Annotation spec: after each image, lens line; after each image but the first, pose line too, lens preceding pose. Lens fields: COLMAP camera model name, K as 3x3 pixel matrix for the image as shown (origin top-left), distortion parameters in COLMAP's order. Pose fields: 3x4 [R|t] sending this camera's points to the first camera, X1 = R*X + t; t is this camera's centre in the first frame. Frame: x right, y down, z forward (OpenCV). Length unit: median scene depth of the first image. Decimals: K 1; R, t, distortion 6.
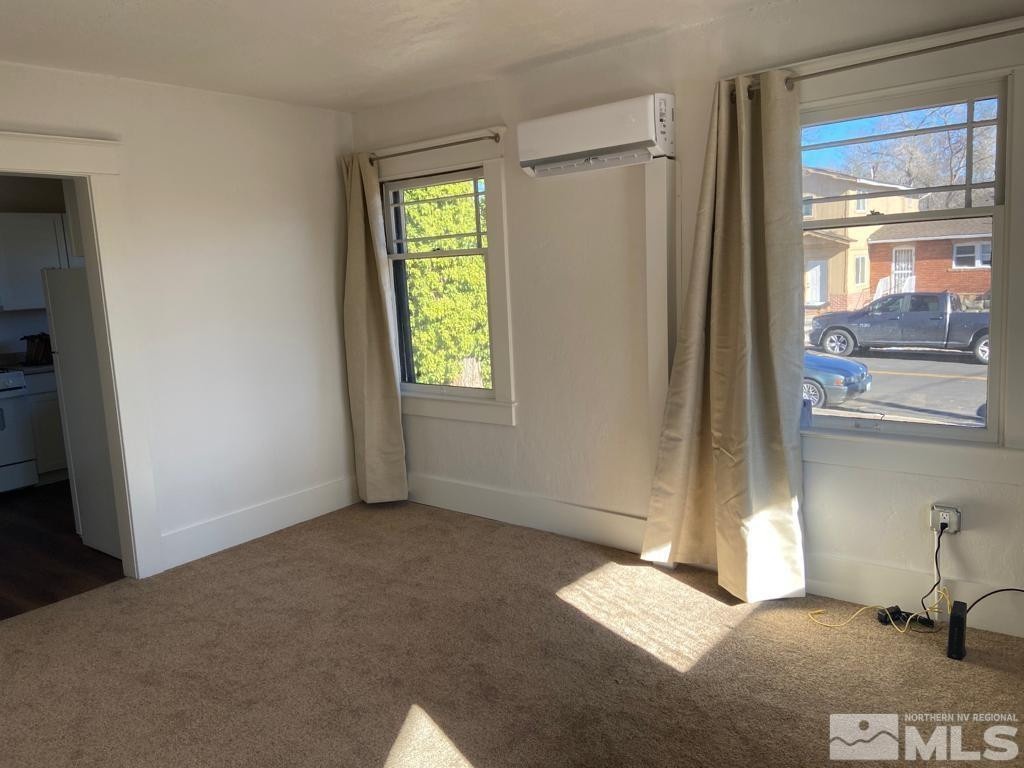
lens RADIAL K [[767.7, 0, 504.1], [0, 767.7, 382.5], [0, 0, 1]] dist [0.114431, -0.149744]
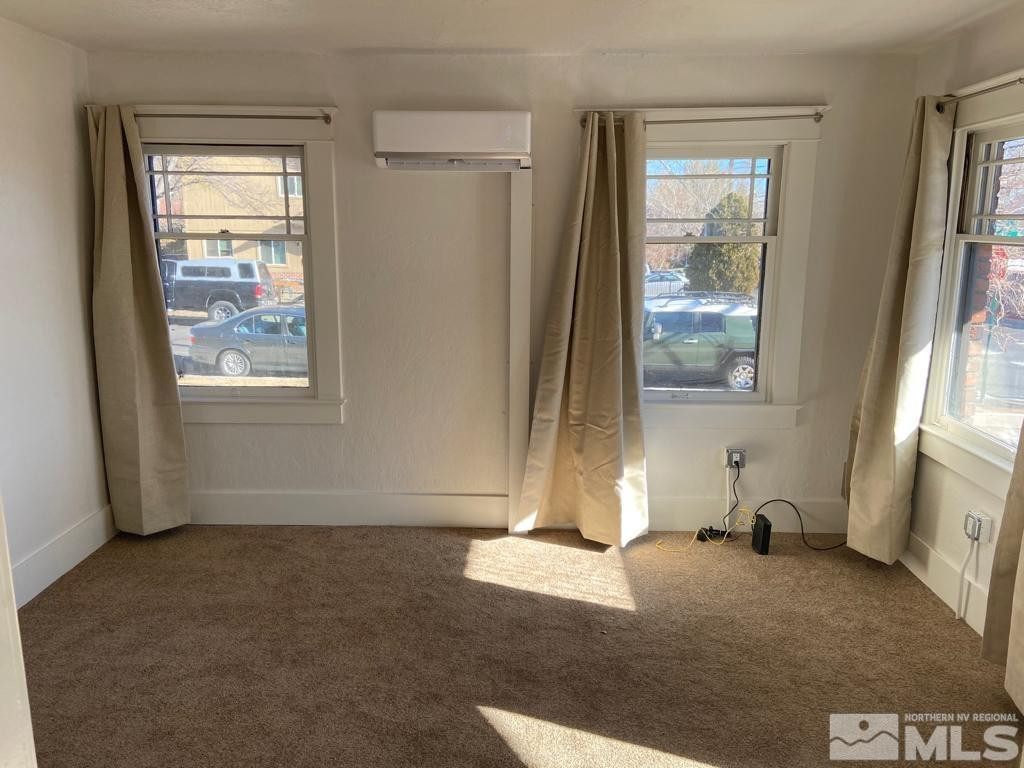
lens RADIAL K [[767.7, 0, 504.1], [0, 767.7, 382.5], [0, 0, 1]] dist [0.114431, -0.149744]
pose [[0.782554, -0.066841, 0.618985, -0.525739], [0.045770, 0.997706, 0.049871, -0.041811], [-0.620898, -0.010696, 0.783818, 0.150324]]
